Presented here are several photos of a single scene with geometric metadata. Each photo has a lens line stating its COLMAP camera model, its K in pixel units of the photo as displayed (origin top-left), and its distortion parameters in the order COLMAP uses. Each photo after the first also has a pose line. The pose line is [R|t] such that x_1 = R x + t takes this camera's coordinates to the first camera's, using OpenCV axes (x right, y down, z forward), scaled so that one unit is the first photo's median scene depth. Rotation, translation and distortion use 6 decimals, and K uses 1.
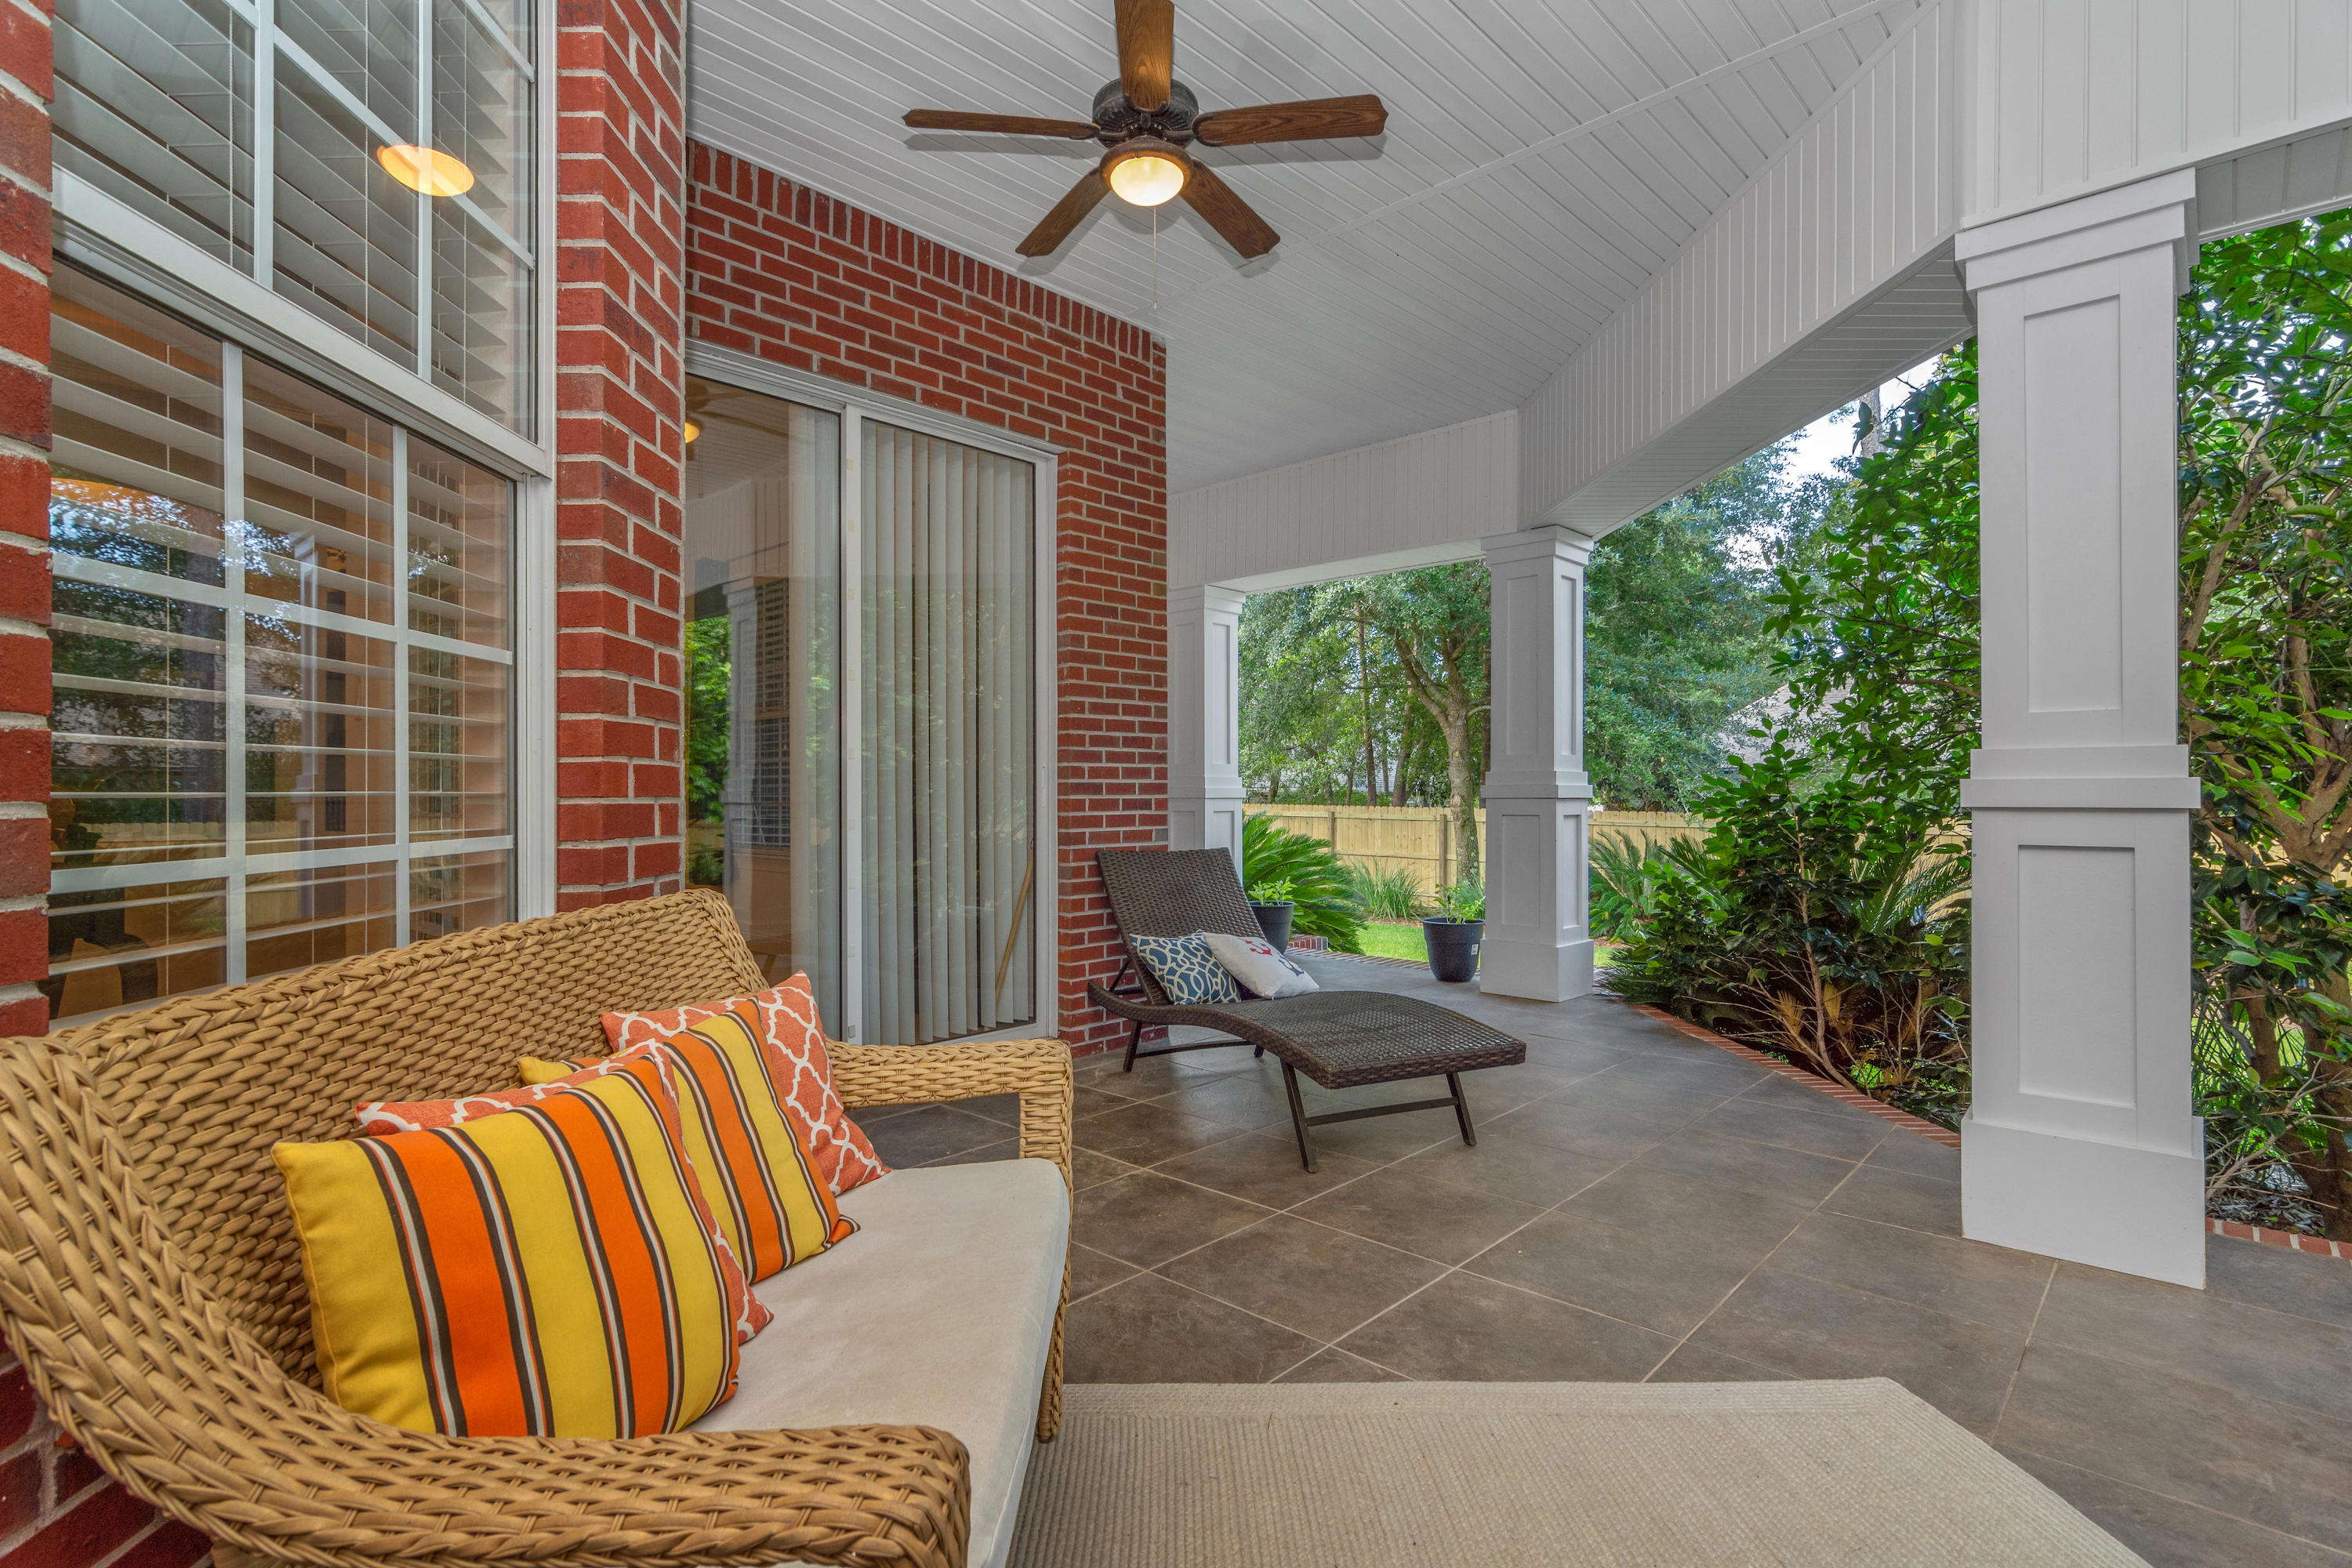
lens RADIAL K [[1131.2, 0, 1165.0], [0, 1131.2, 792.2], [0, 0, 1]] dist [-0.004861, 0.001982]
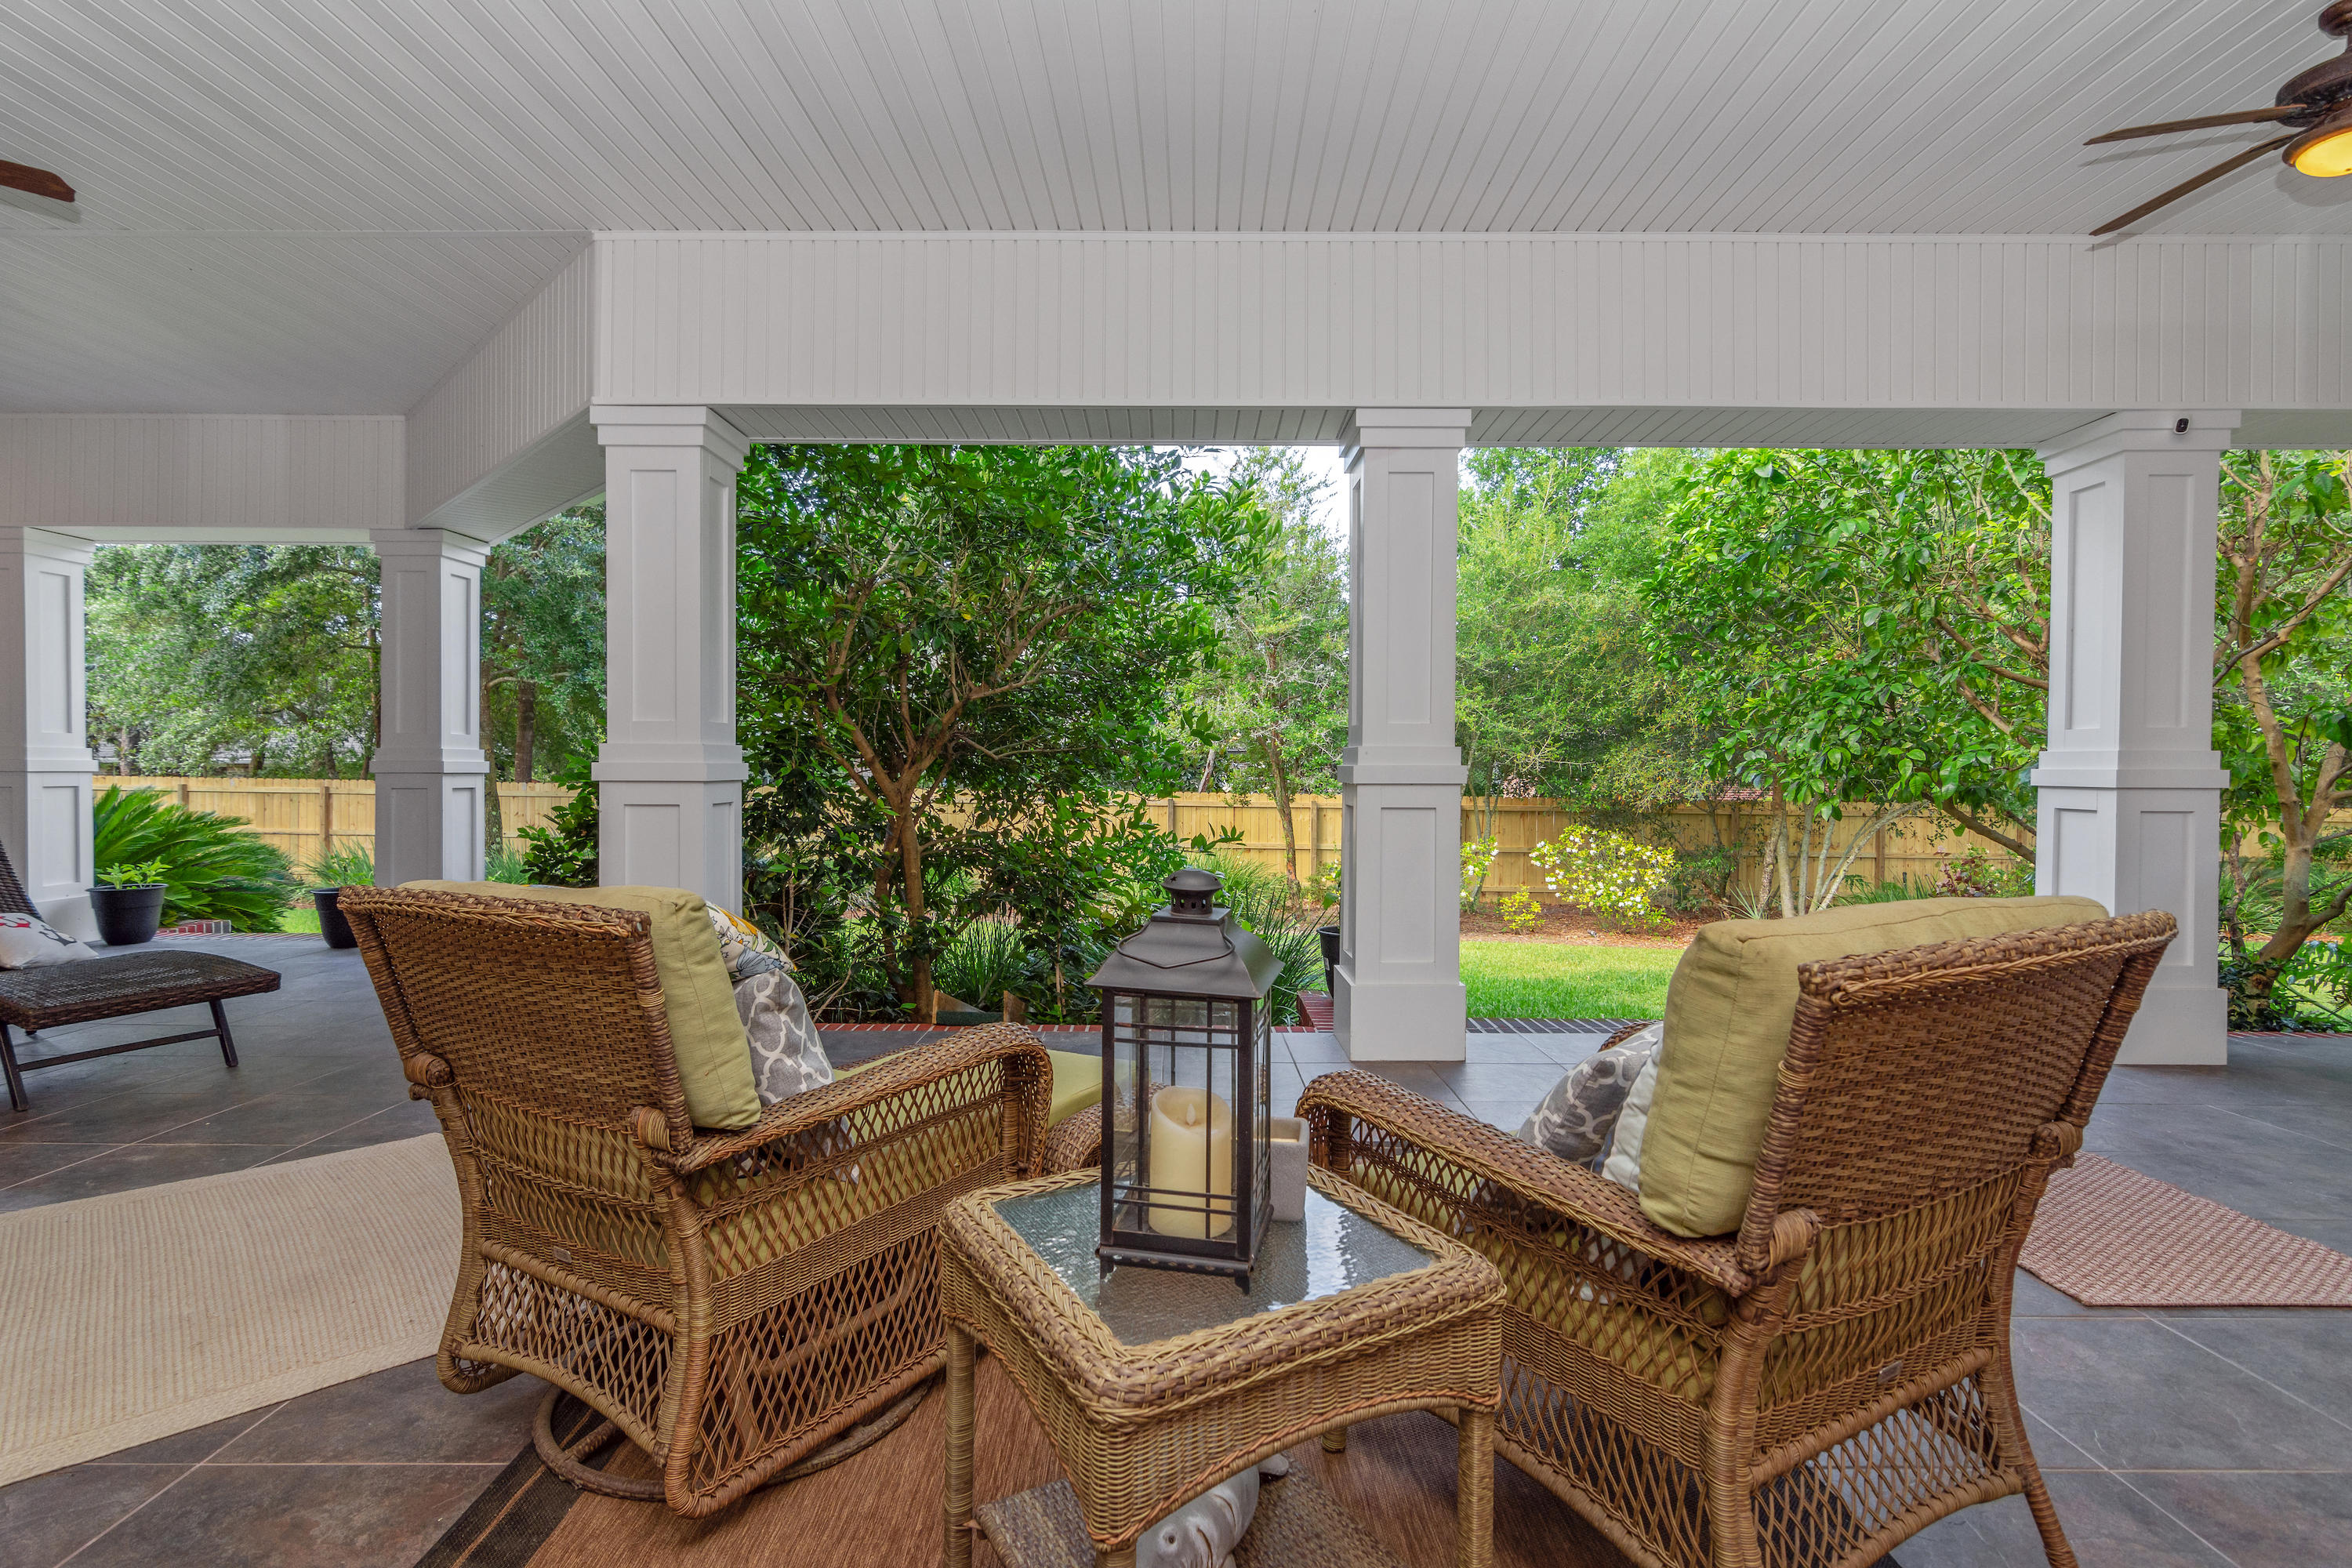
lens RADIAL K [[1131.2, 0, 1184.0], [0, 1131.2, 783.2], [0, 0, 1]] dist [-0.004861, 0.001982]
pose [[0.725891, -0.001730, 0.687807, 0.104318], [-0.008330, 0.999901, 0.011305, -0.003233], [-0.687759, -0.013936, 0.725805, -0.305131]]
